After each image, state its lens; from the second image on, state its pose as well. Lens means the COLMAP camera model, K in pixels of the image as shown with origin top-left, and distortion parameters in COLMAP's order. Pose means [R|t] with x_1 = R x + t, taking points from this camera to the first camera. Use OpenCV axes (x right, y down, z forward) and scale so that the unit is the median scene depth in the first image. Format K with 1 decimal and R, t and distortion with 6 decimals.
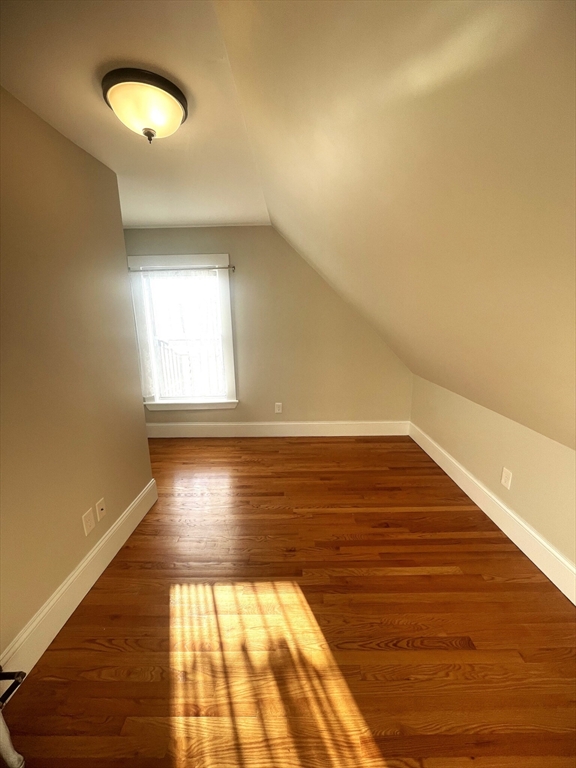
lens RADIAL K [[313.0, 0, 291.0], [0, 313.0, 381.6], [0, 0, 1]] dist [-0.000939, -0.000120]
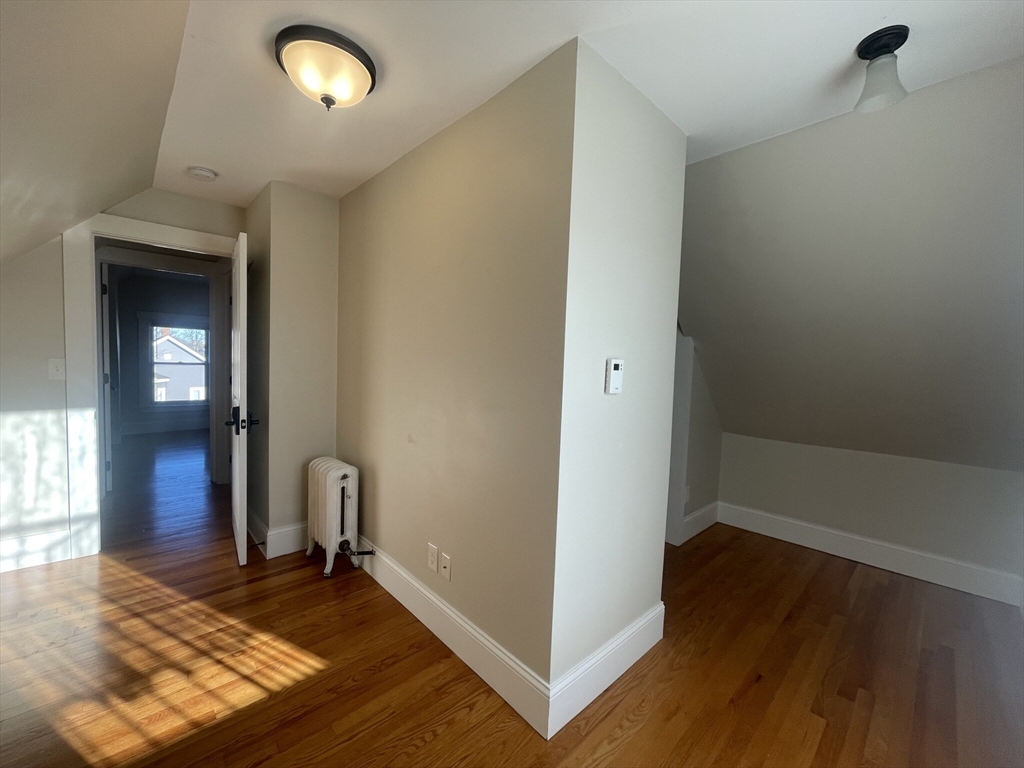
lens RADIAL K [[417.3, 0, 508.3], [0, 417.3, 381.0], [0, 0, 1]] dist [-0.000939, -0.000120]
pose [[-0.729237, 0.028075, -0.683685, -0.024941], [-0.168334, 0.961091, 0.219016, -0.389018], [0.663232, 0.274802, -0.696137, 2.266918]]
